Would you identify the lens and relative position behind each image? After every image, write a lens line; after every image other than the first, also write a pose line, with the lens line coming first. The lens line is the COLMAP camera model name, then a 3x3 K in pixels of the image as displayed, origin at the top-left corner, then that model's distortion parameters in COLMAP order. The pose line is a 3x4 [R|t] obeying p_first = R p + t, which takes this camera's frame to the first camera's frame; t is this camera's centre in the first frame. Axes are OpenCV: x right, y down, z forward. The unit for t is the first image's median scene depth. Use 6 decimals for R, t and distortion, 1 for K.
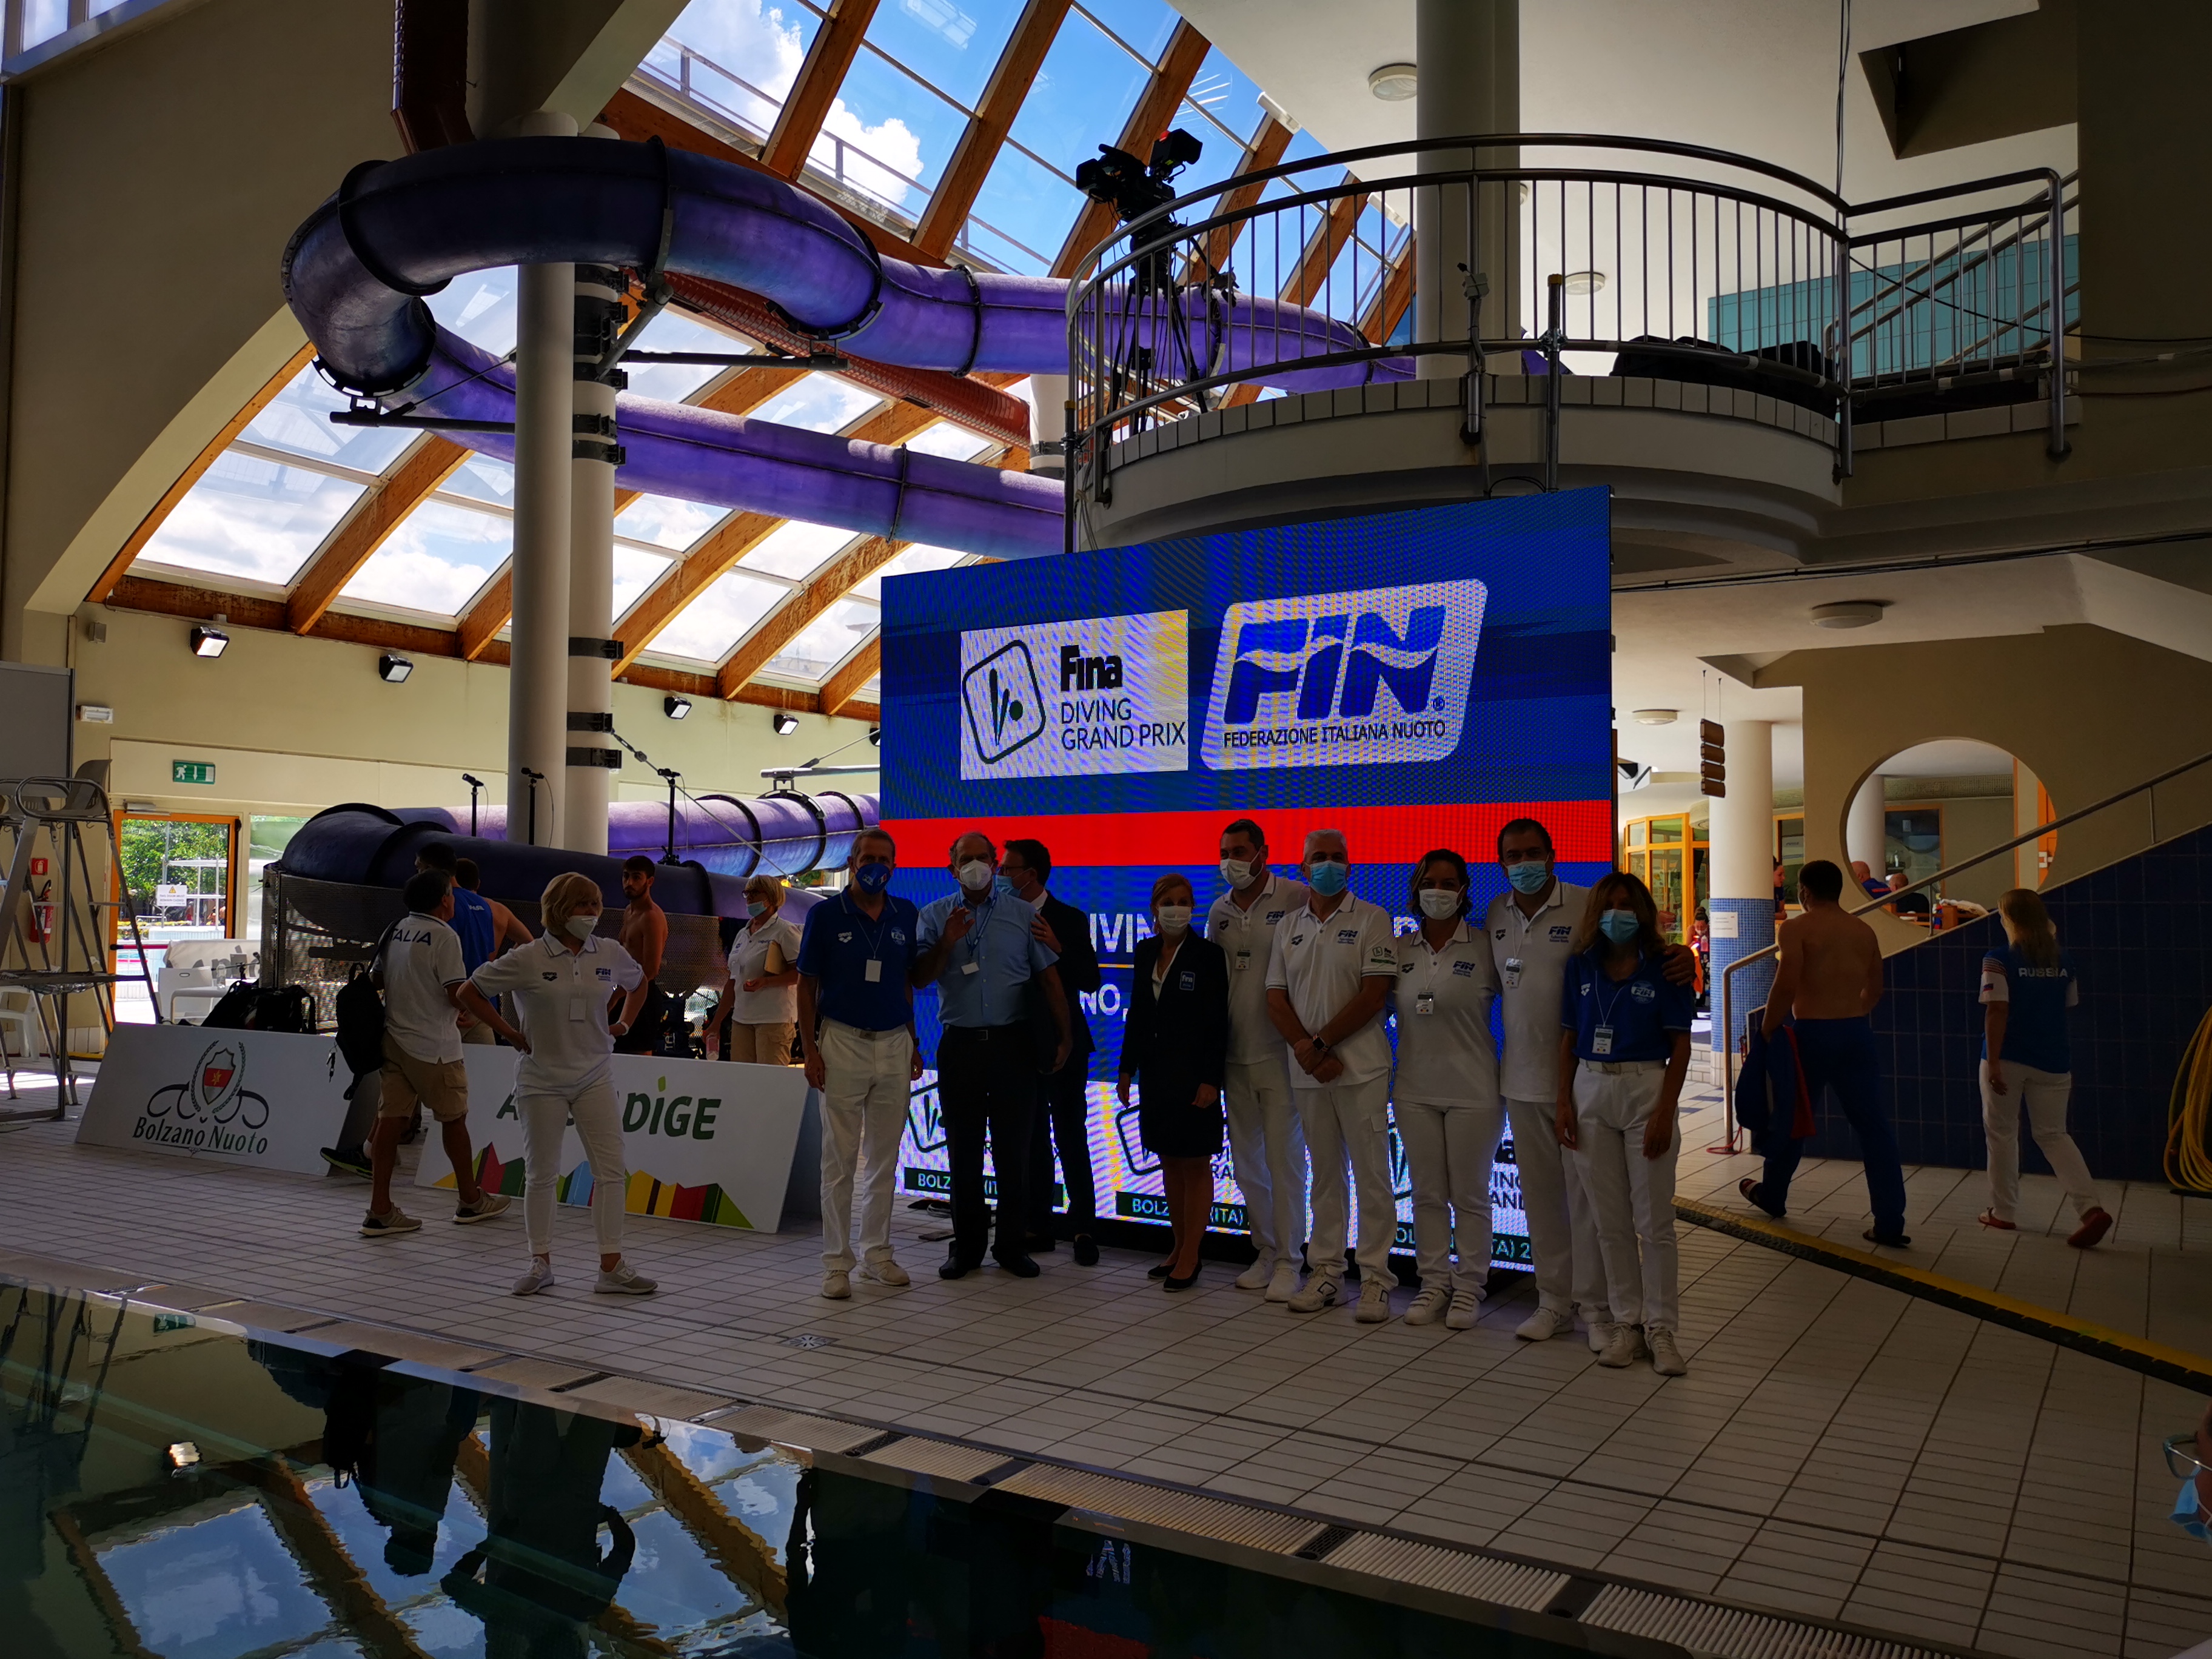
lens RADIAL K [[1695.5, 0, 1121.8], [0, 1695.5, 822.7], [0, 0, 1]] dist [0.040435, -0.025864]
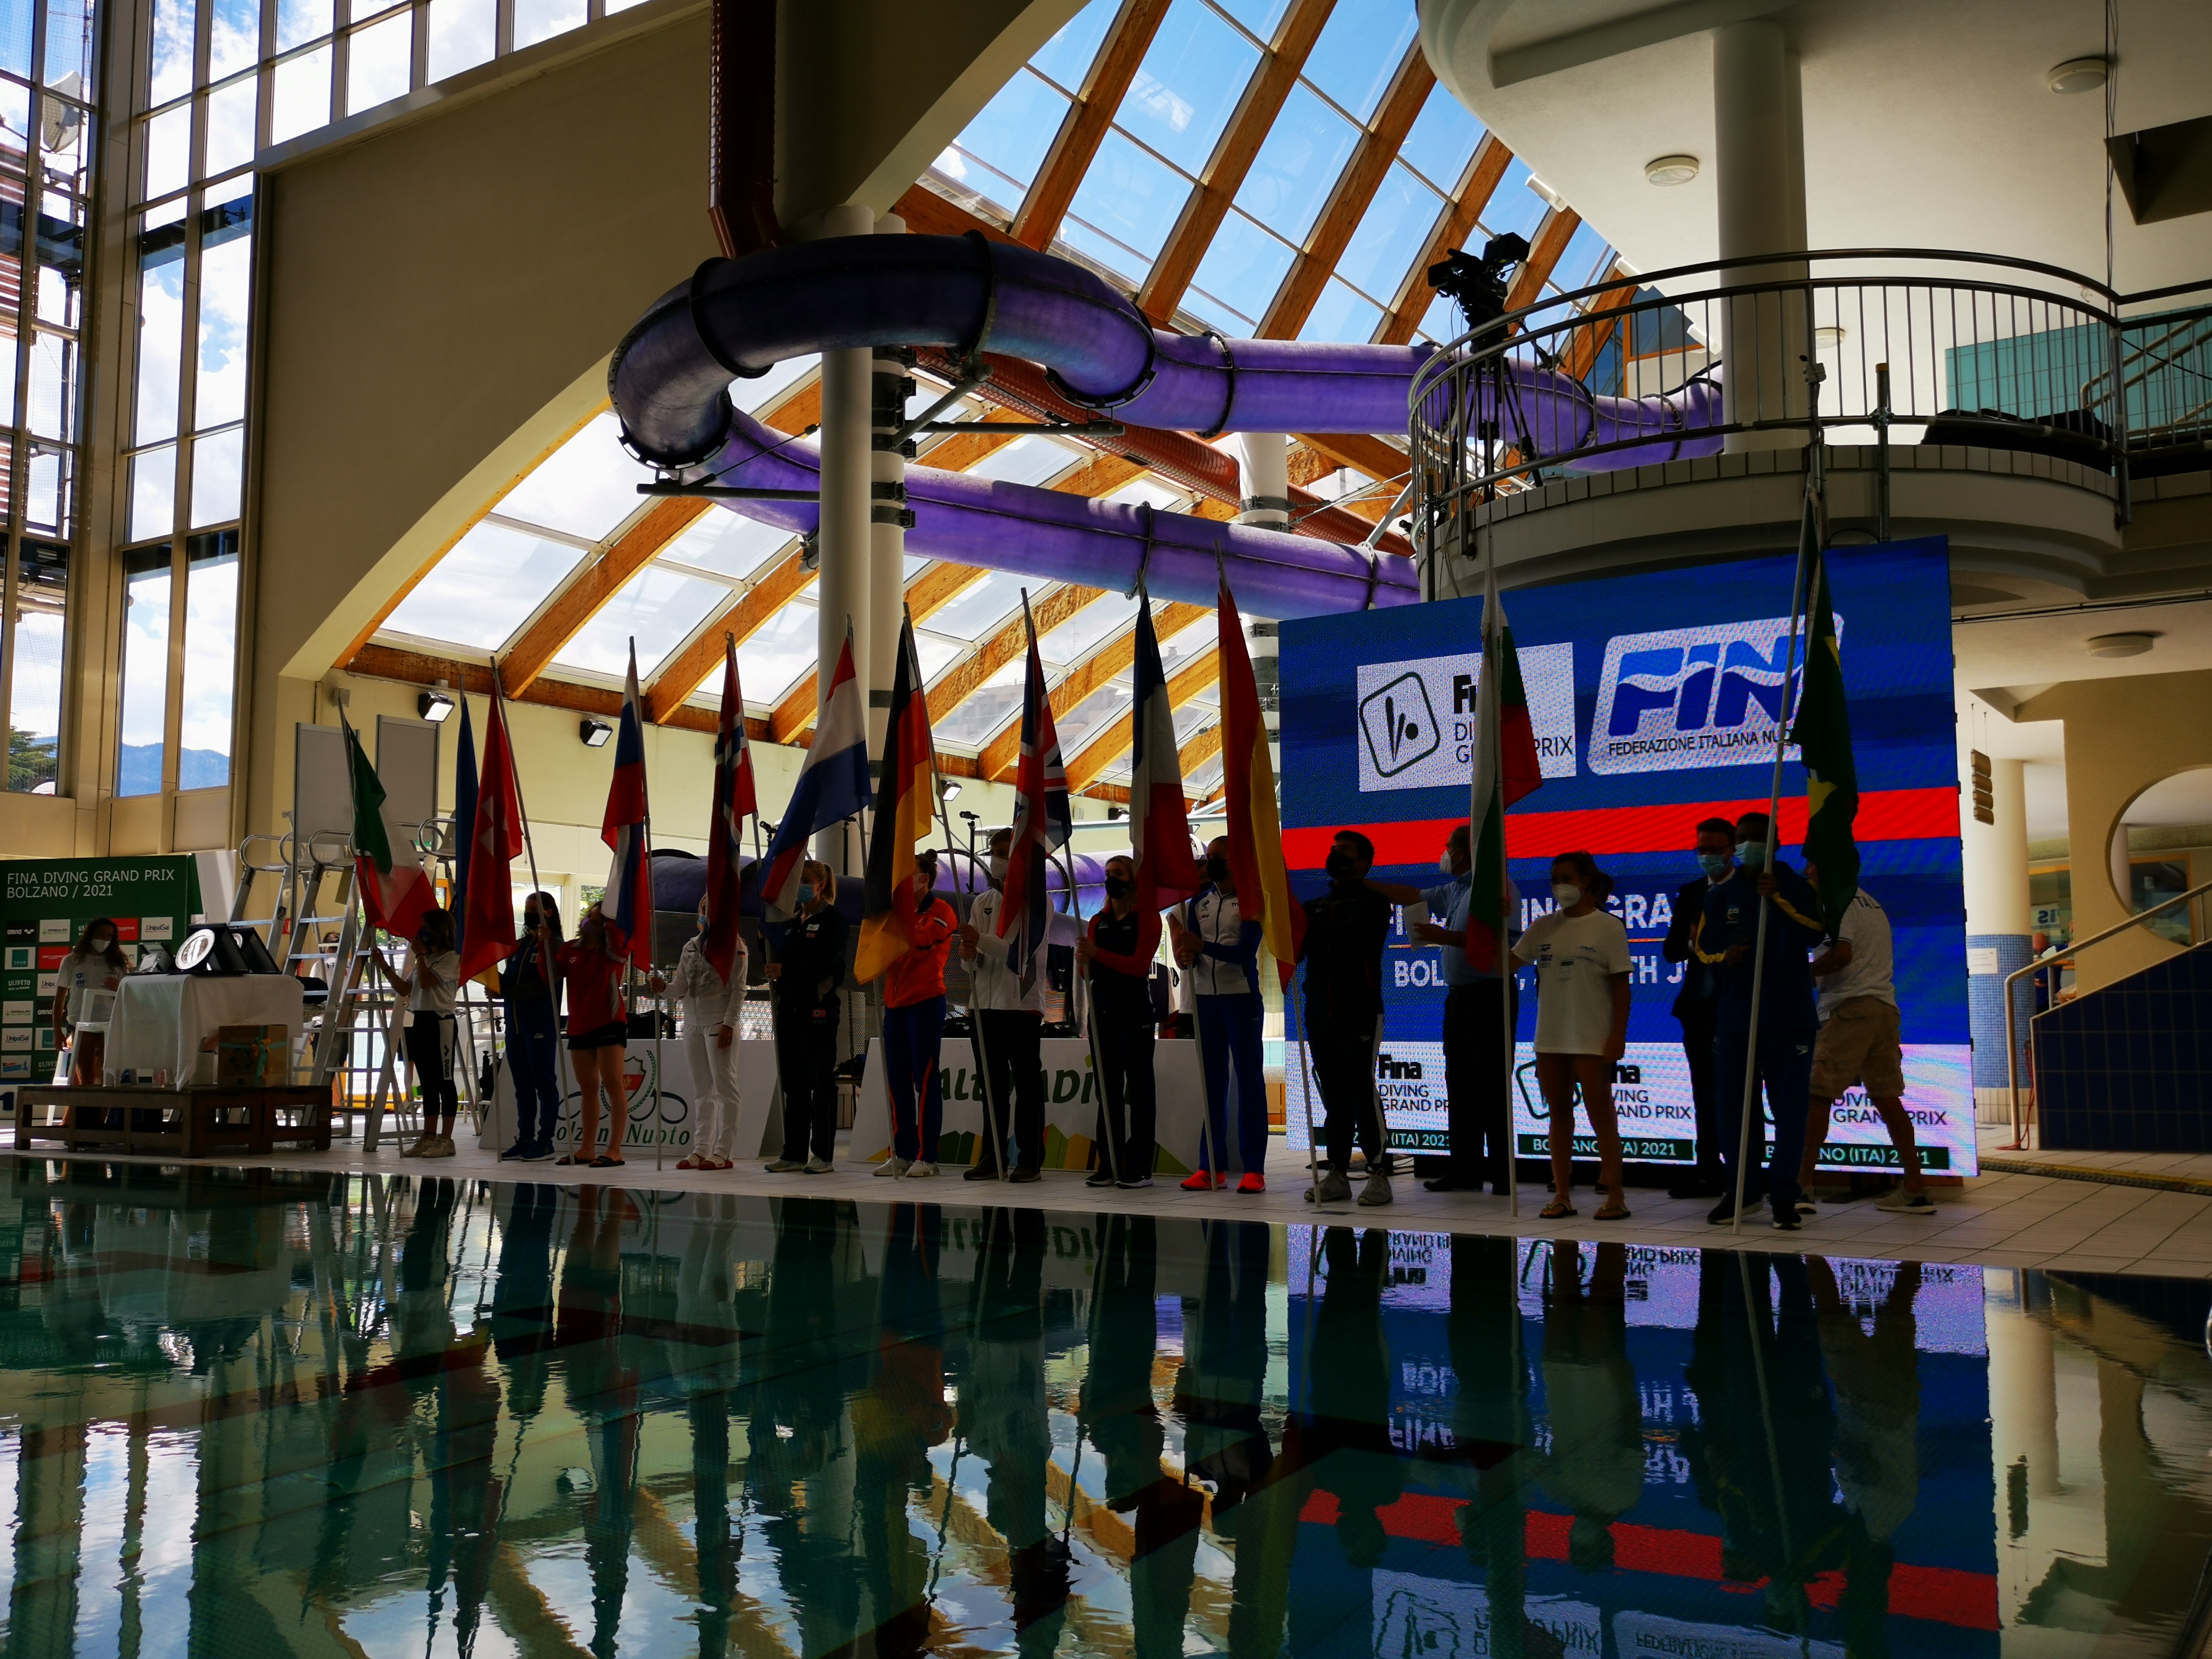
lens RADIAL K [[2043.6, 0, 1075.4], [0, 2043.6, 826.6], [0, 0, 1]] dist [0.031130, 0.000000]
pose [[0.999377, -0.009286, -0.034051, -0.198992], [0.007379, 0.998420, -0.055710, 0.062009], [0.034514, 0.055424, 0.997866, -0.336868]]
